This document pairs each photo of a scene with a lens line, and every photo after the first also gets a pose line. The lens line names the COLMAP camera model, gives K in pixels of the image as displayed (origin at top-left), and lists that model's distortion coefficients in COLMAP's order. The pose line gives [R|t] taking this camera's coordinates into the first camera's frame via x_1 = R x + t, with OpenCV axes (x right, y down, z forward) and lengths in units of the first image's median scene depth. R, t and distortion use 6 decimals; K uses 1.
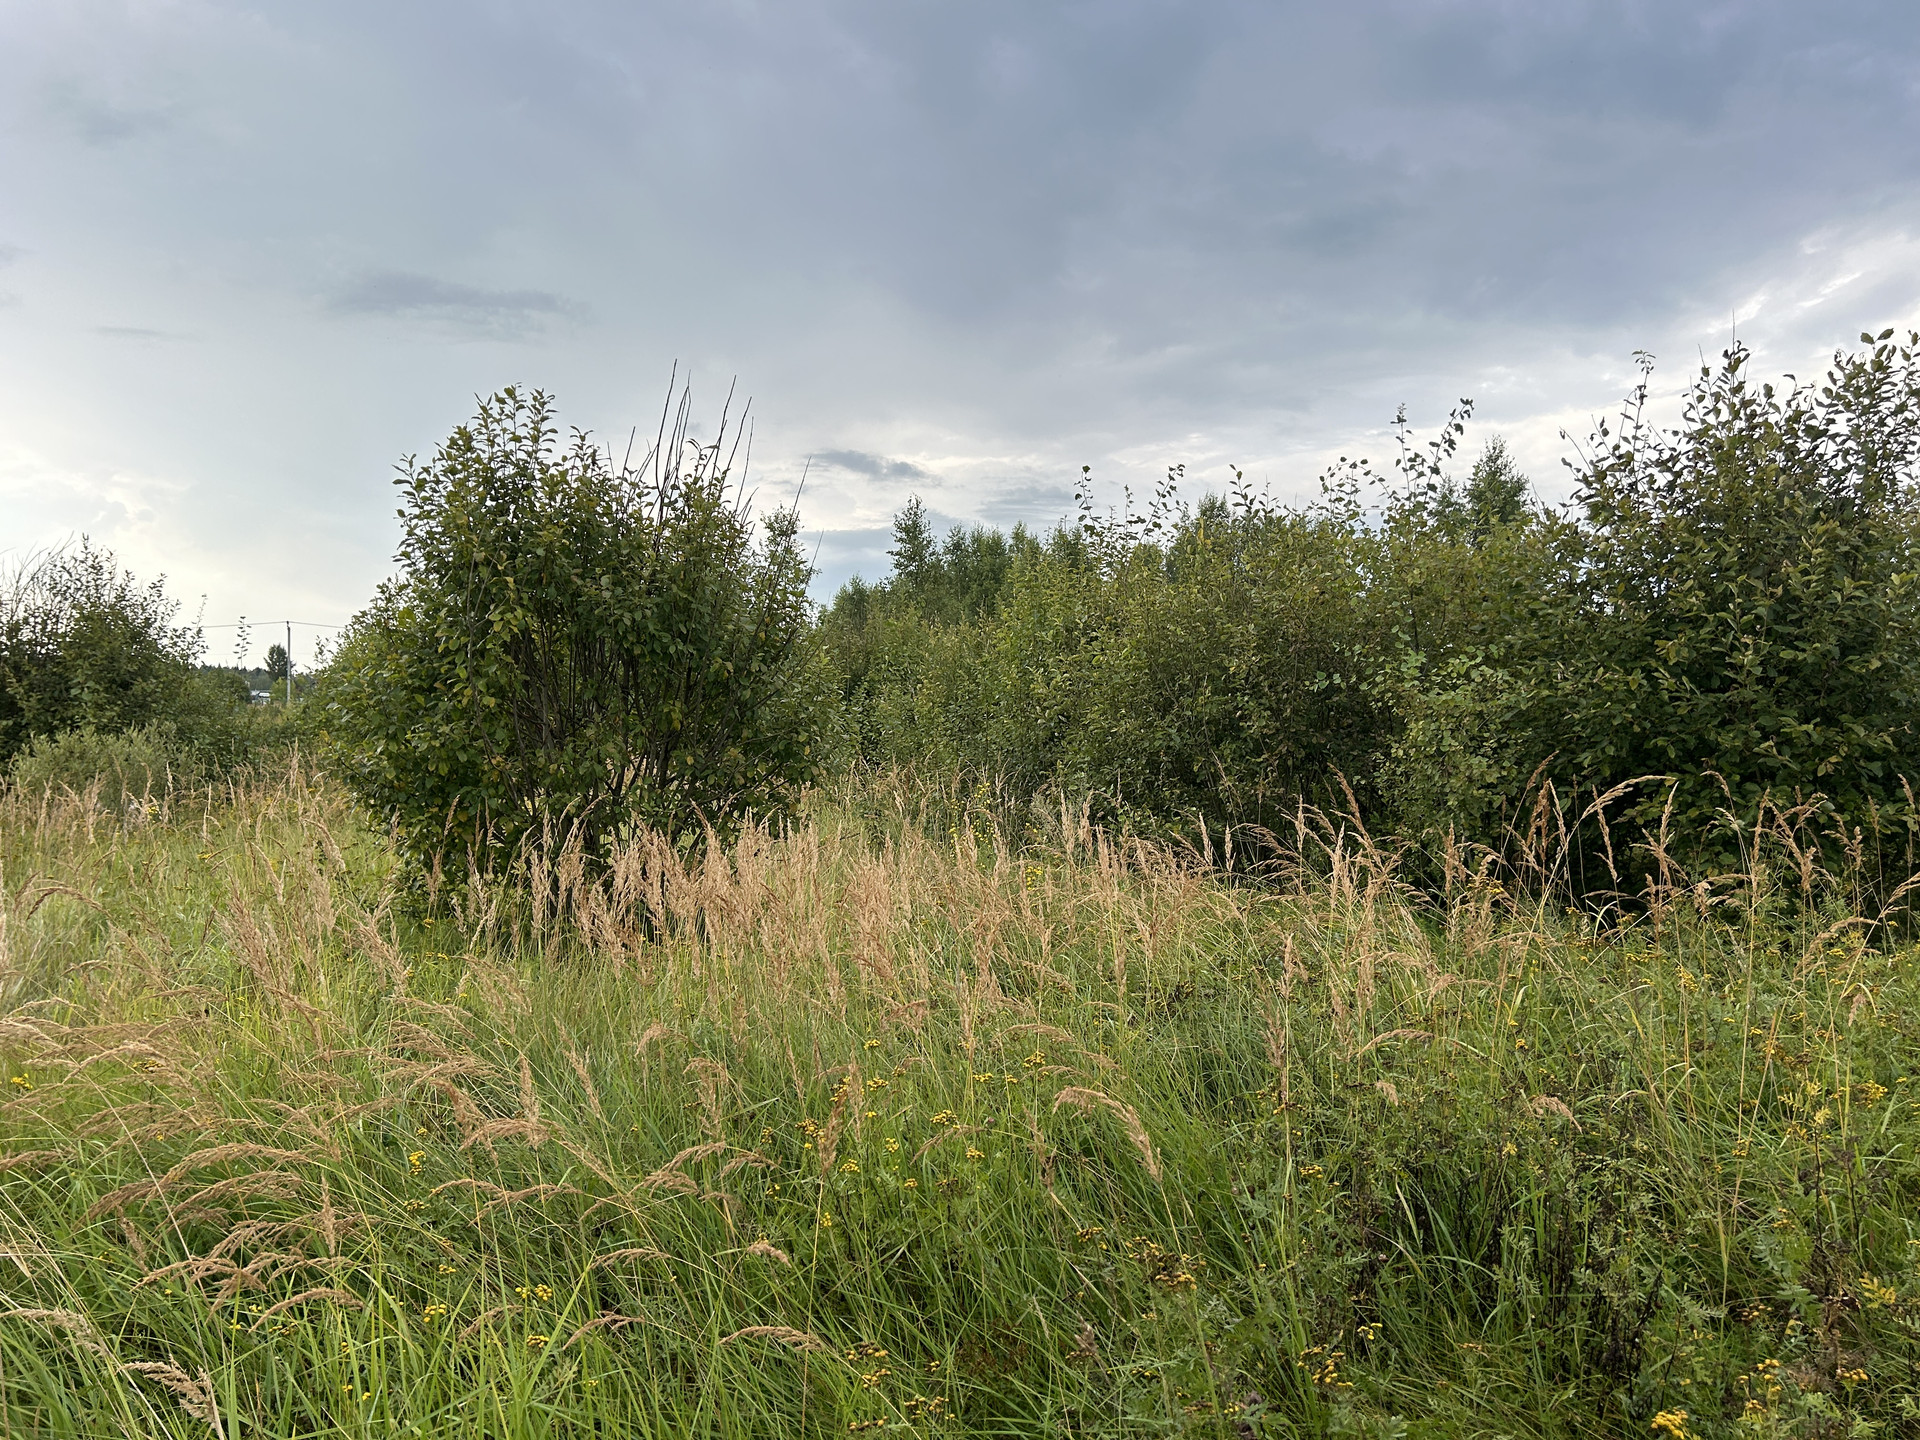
lens RADIAL K [[1444.9, 0, 998.9], [0, 1444.9, 716.9], [0, 0, 1]] dist [0.028354, -0.048213]
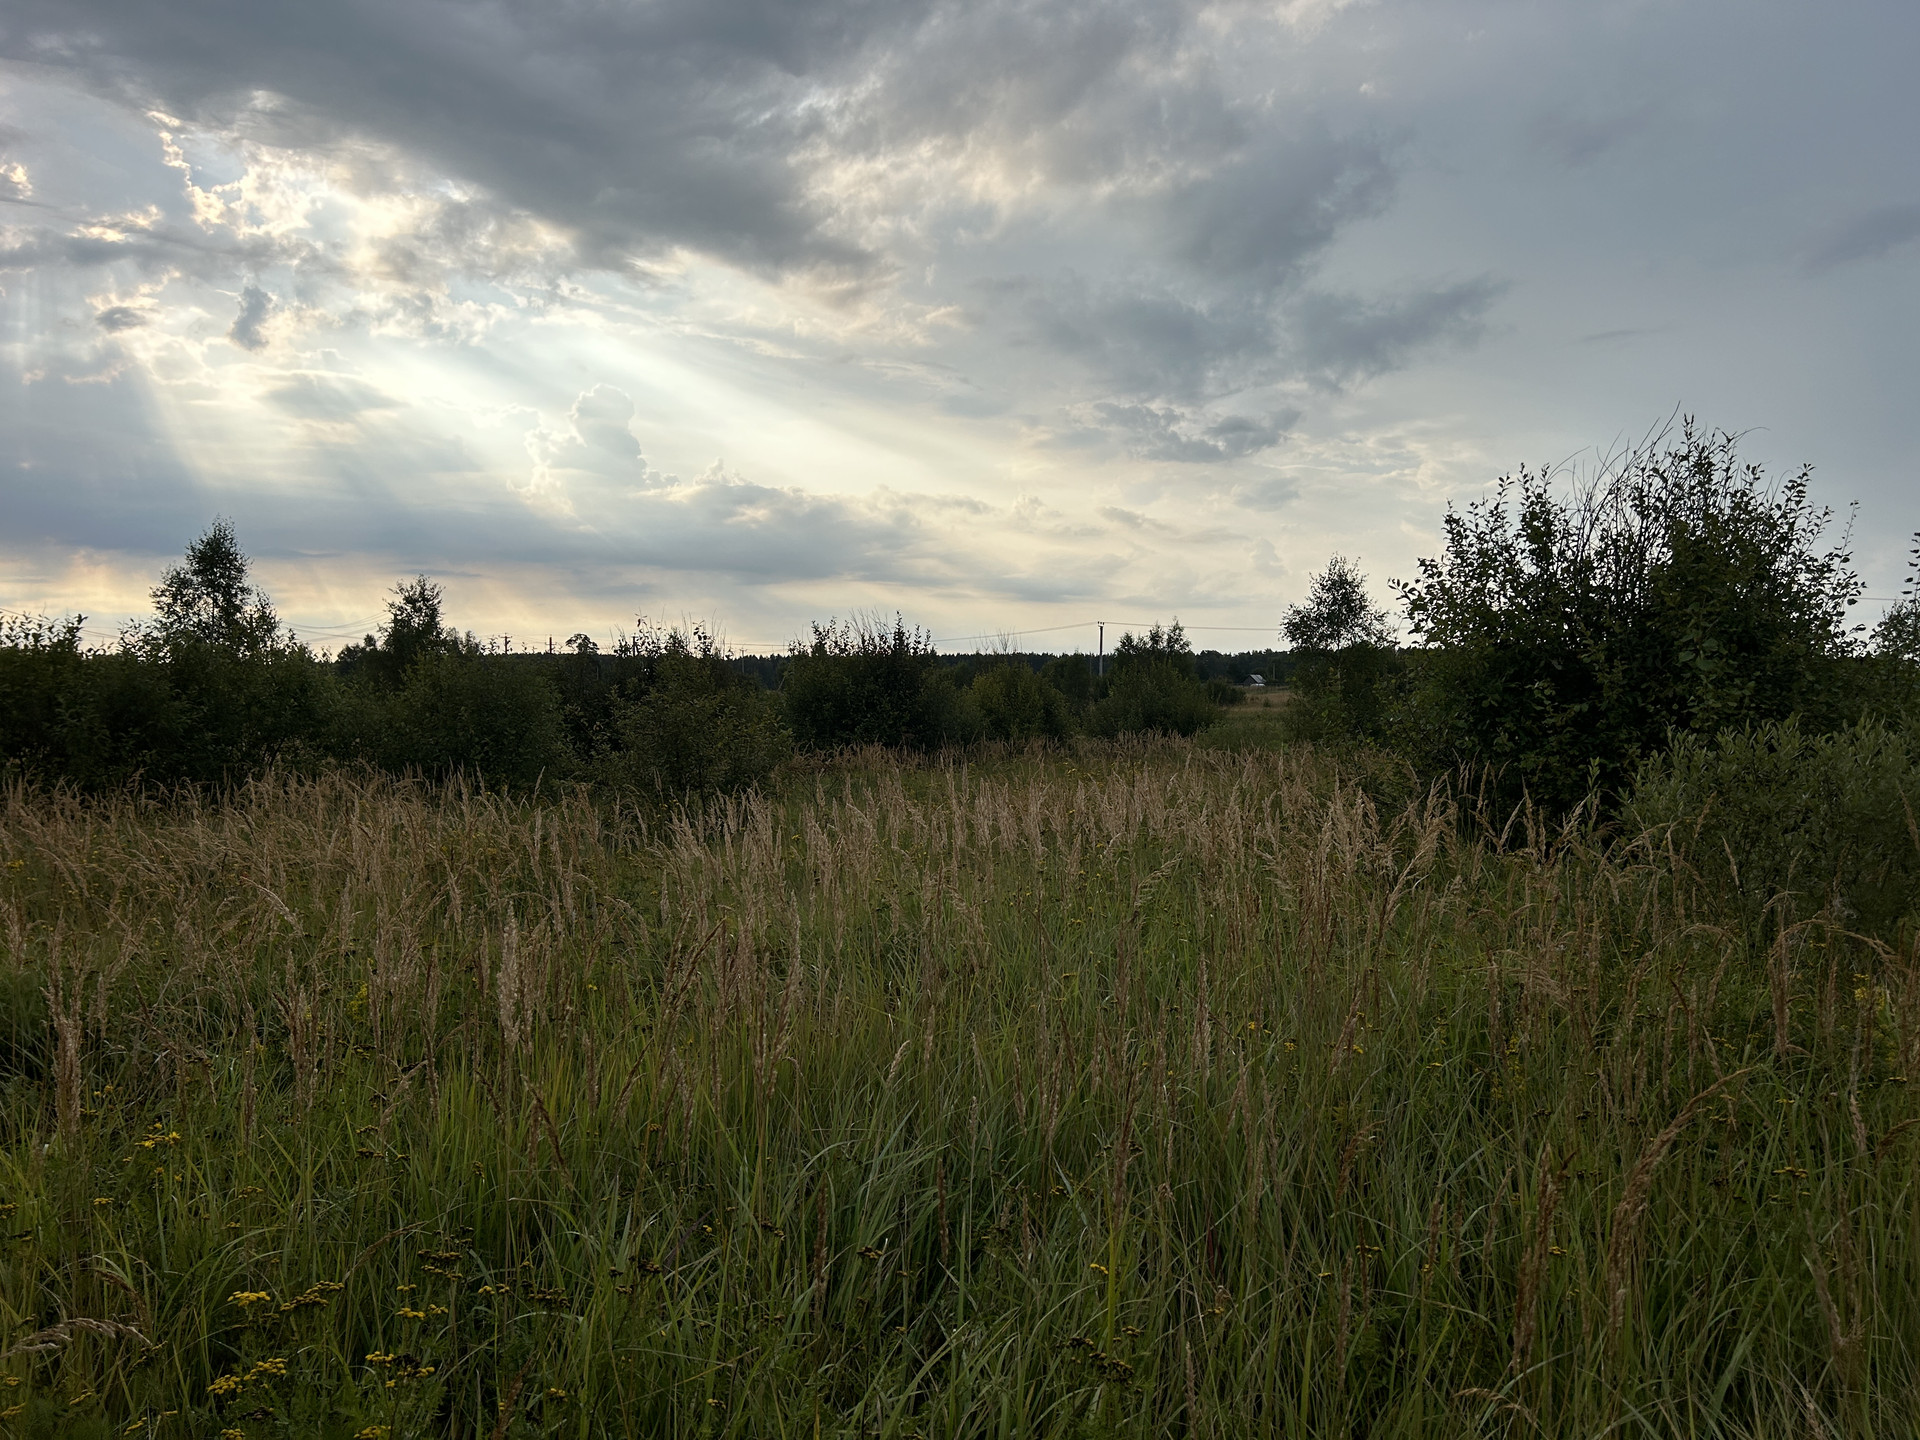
lens RADIAL K [[1434.3, 0, 969.7], [0, 1434.3, 720.6], [0, 0, 1]] dist [0.079259, -0.078162]
pose [[0.592989, 0.011172, -0.805133, -0.289134], [-0.001349, 0.999916, 0.012882, 0.001995], [0.805209, -0.006553, 0.592955, 0.349742]]
